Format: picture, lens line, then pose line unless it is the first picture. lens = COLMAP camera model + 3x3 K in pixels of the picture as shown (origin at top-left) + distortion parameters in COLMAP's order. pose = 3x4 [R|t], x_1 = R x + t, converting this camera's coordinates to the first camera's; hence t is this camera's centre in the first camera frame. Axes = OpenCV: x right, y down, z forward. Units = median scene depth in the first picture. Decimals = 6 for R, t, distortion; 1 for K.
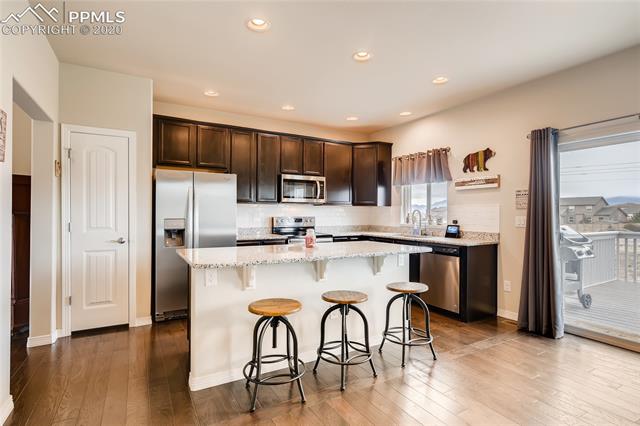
lens RADIAL K [[328.1, 0, 326.6], [0, 328.1, 215.4], [0, 0, 1]] dist [-0.001494, 0.000565]
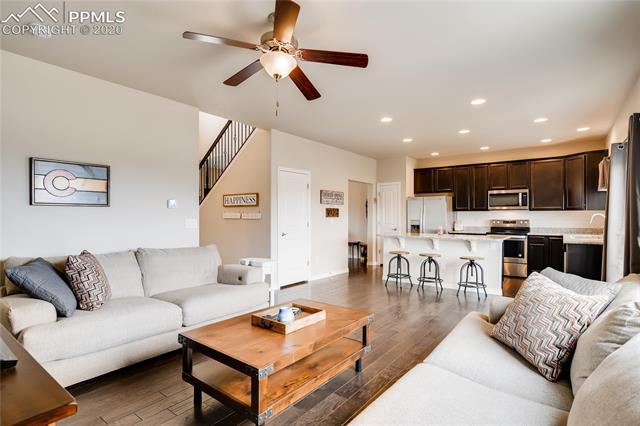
lens RADIAL K [[328.1, 0, 321.0], [0, 328.1, 216.2], [0, 0, 1]] dist [-0.001494, 0.000565]
pose [[0.380676, -0.005884, -0.924690, 1.132677], [-0.002077, 0.999972, -0.007218, 0.001805], [0.924706, 0.004668, 0.380653, -0.322945]]
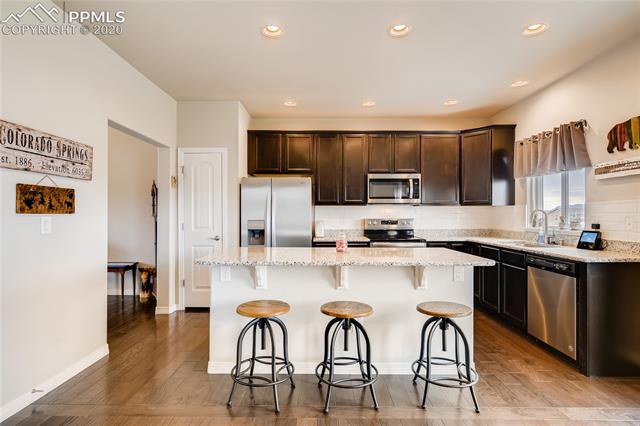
lens RADIAL K [[328.1, 0, 321.3], [0, 328.1, 216.8], [0, 0, 1]] dist [-0.001494, 0.000565]
pose [[0.857526, -0.002309, -0.514436, 0.284250], [0.001512, 0.999997, -0.001969, 0.000431], [0.514439, 0.000911, 0.857527, 0.130232]]
